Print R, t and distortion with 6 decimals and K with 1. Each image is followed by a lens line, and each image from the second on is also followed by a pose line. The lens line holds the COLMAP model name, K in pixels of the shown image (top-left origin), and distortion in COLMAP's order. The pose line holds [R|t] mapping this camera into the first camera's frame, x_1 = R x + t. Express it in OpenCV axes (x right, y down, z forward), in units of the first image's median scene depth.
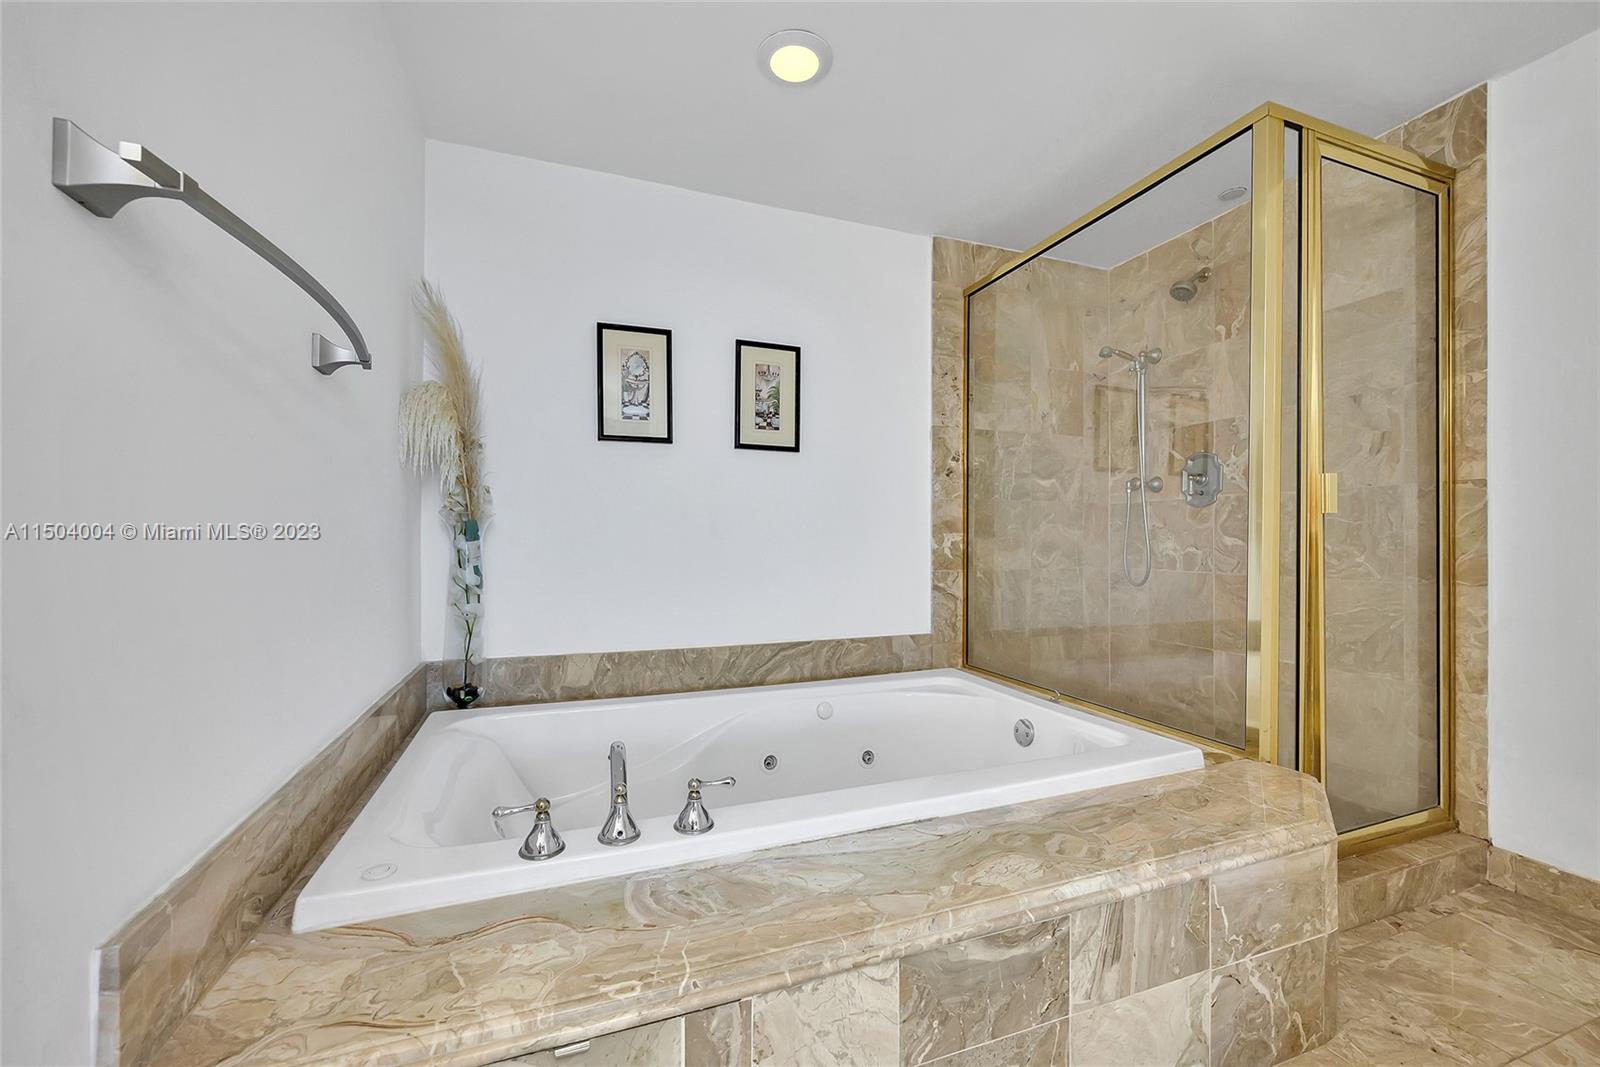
lens RADIAL K [[638.8, 0, 797.6], [0, 638.8, 534.4], [0, 0, 1]] dist [-0.002005, -0.000045]
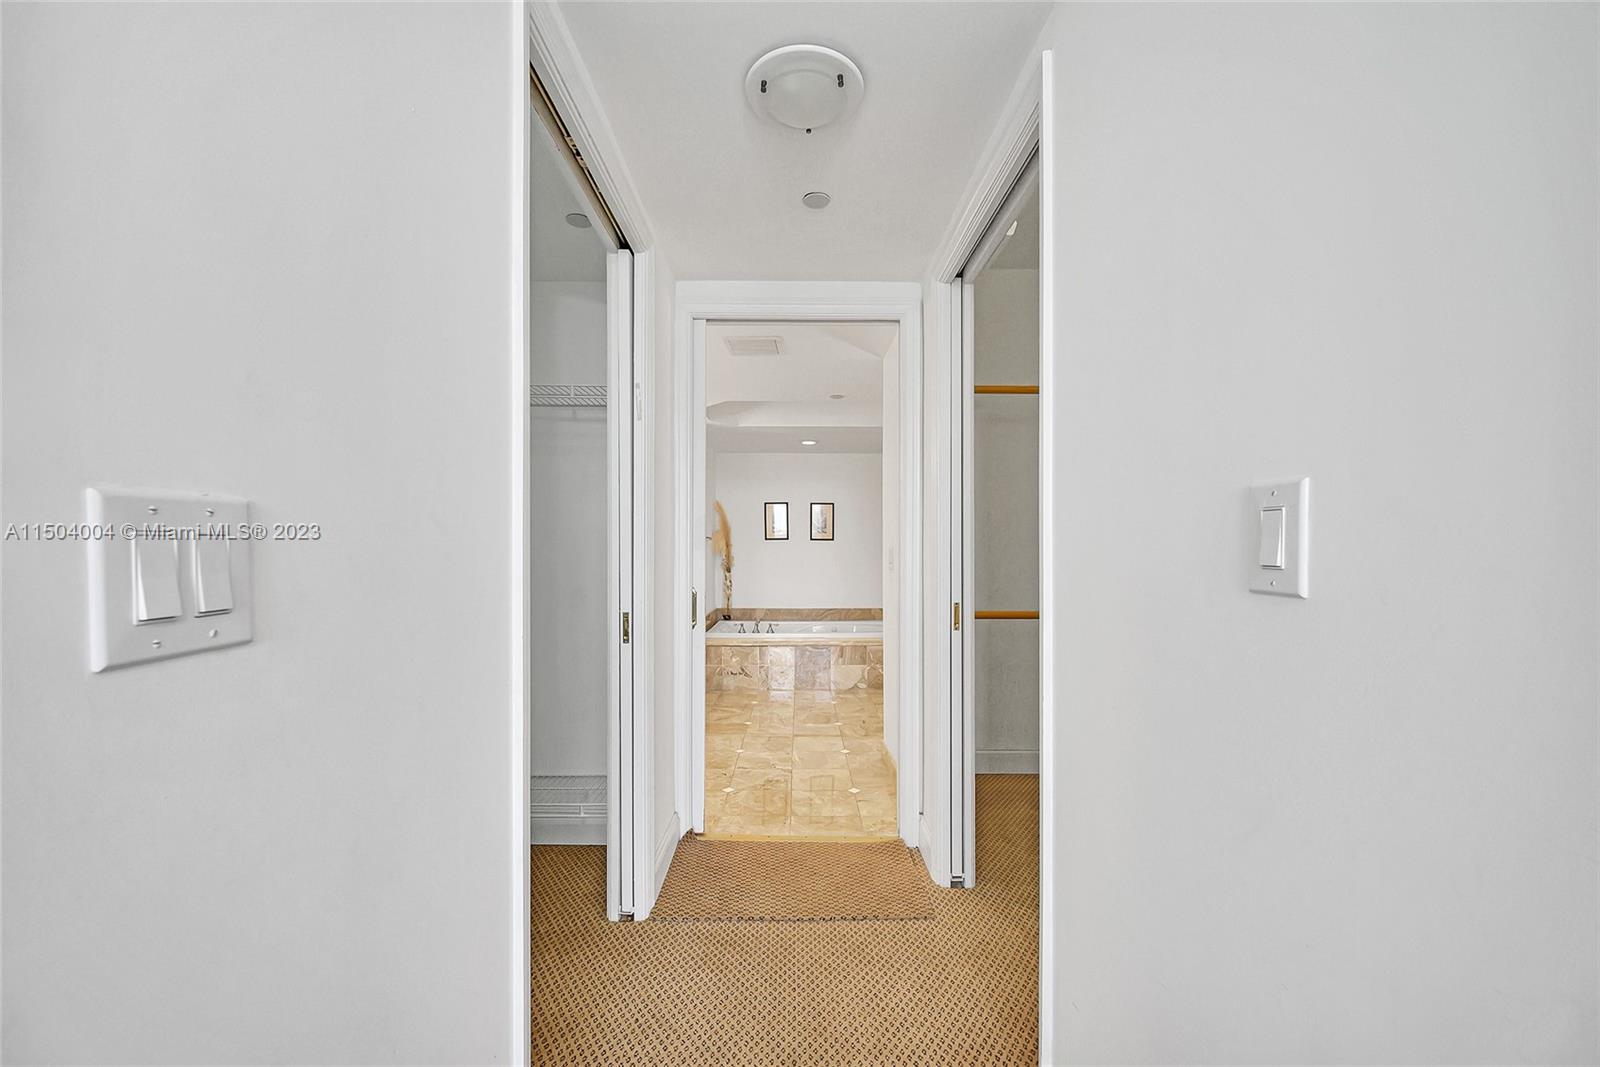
lens RADIAL K [[638.8, 0, 804.1], [0, 638.8, 548.8], [0, 0, 1]] dist [-0.002005, -0.000045]
pose [[0.941104, -0.005156, -0.338078, 0.908027], [0.005029, 0.999987, -0.001252, -0.098500], [0.338079, -0.000522, 0.941117, -1.844494]]
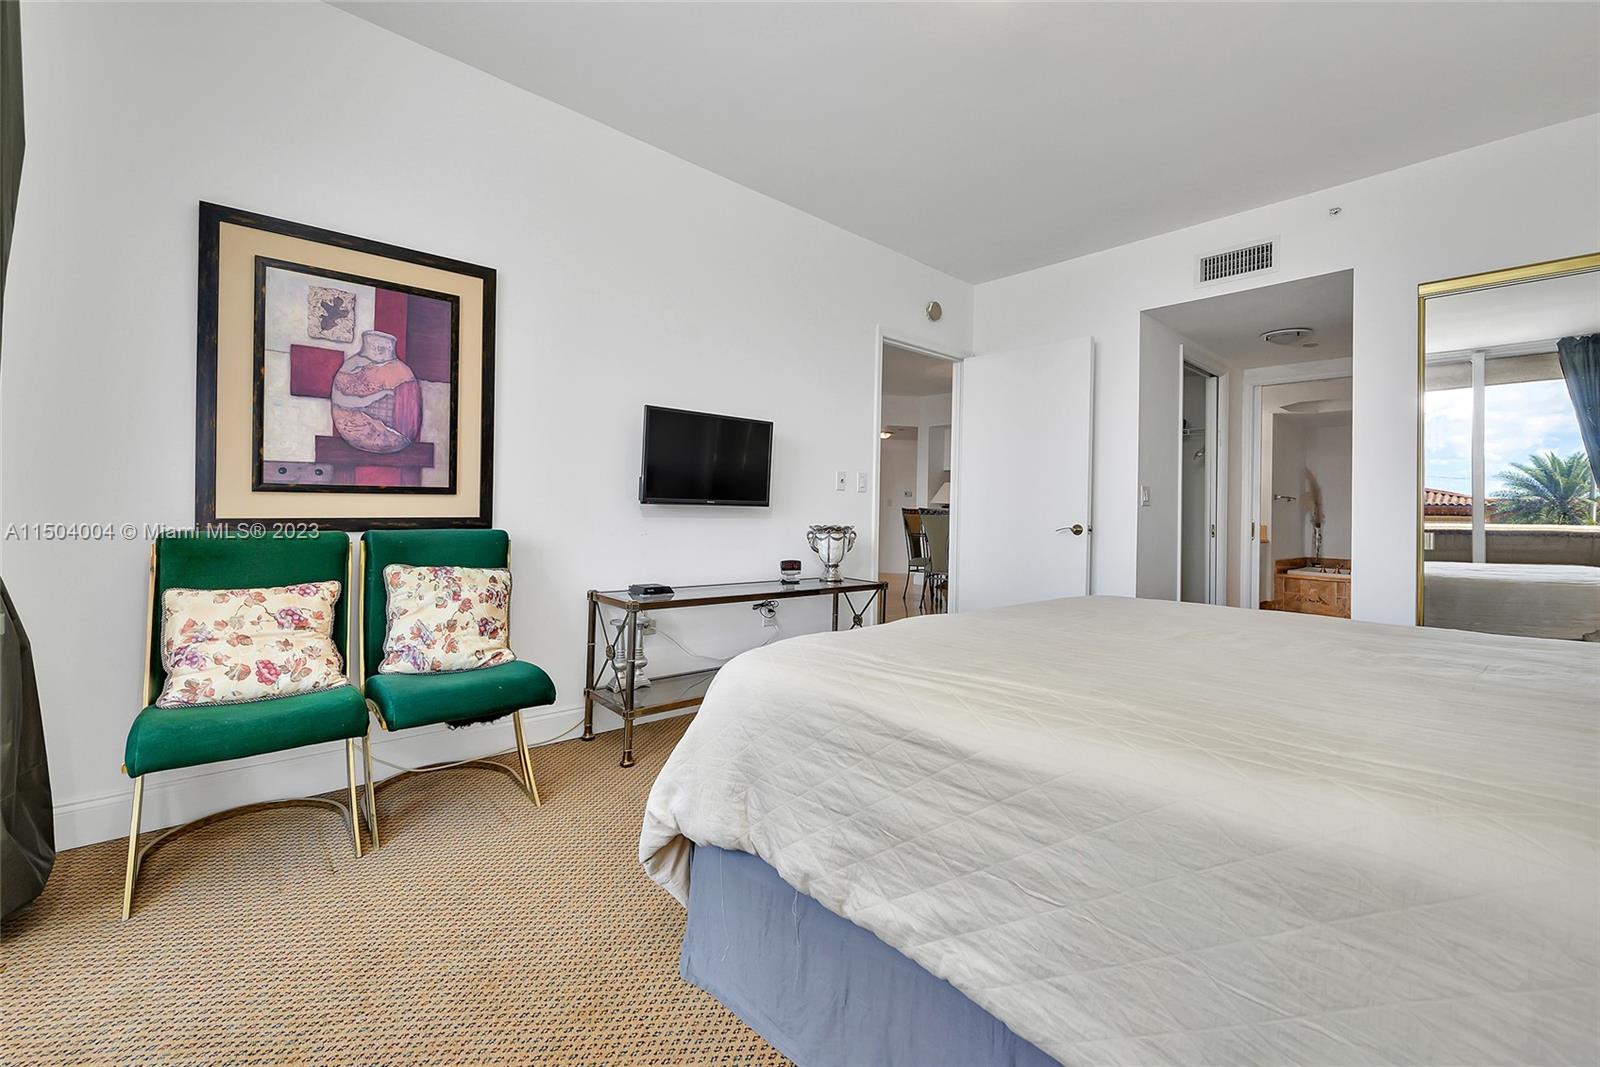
lens RADIAL K [[638.8, 0, 799.1], [0, 638.8, 516.5], [0, 0, 1]] dist [-0.002005, -0.000045]
pose [[0.353374, 0.001908, -0.935480, 1.899218], [-0.008550, 0.999963, -0.001190, -0.025933], [0.935443, 0.008419, 0.353377, -3.164728]]
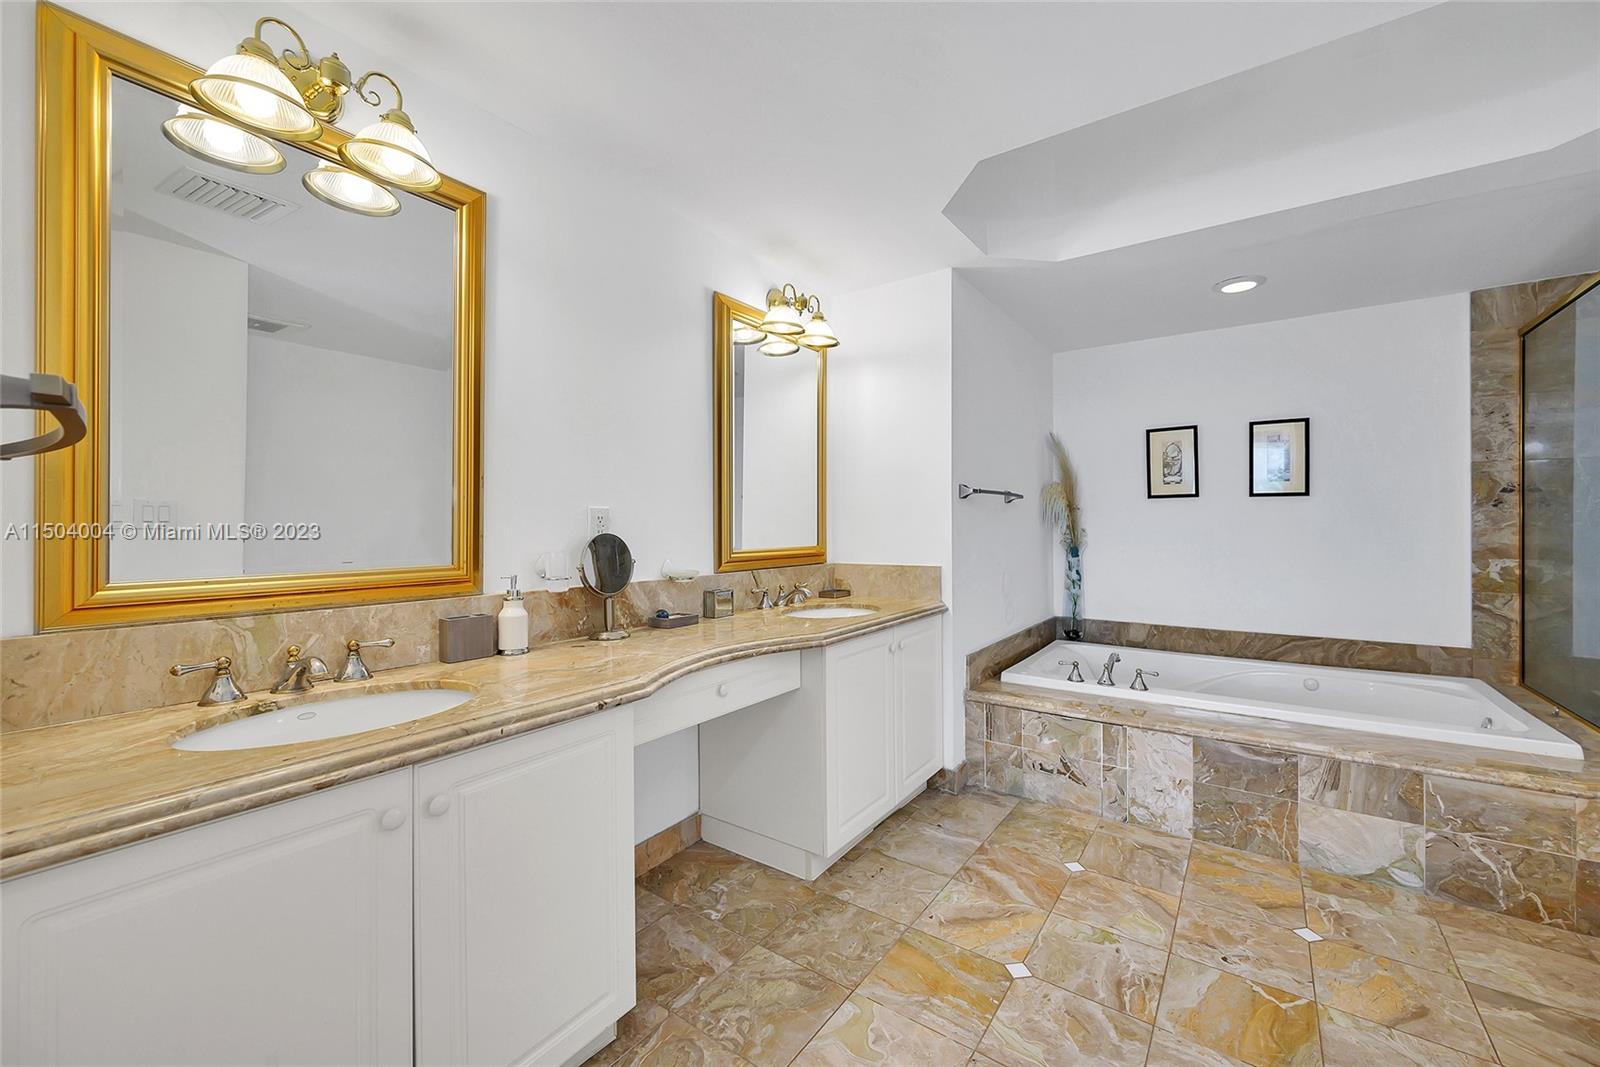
lens RADIAL K [[638.8, 0, 796.9], [0, 638.8, 520.9], [0, 0, 1]] dist [-0.002005, -0.000045]
pose [[0.556684, -0.009085, -0.830675, 0.568791], [0.010299, 0.999939, -0.004035, -0.089587], [0.830661, -0.006309, 0.556743, -0.709948]]
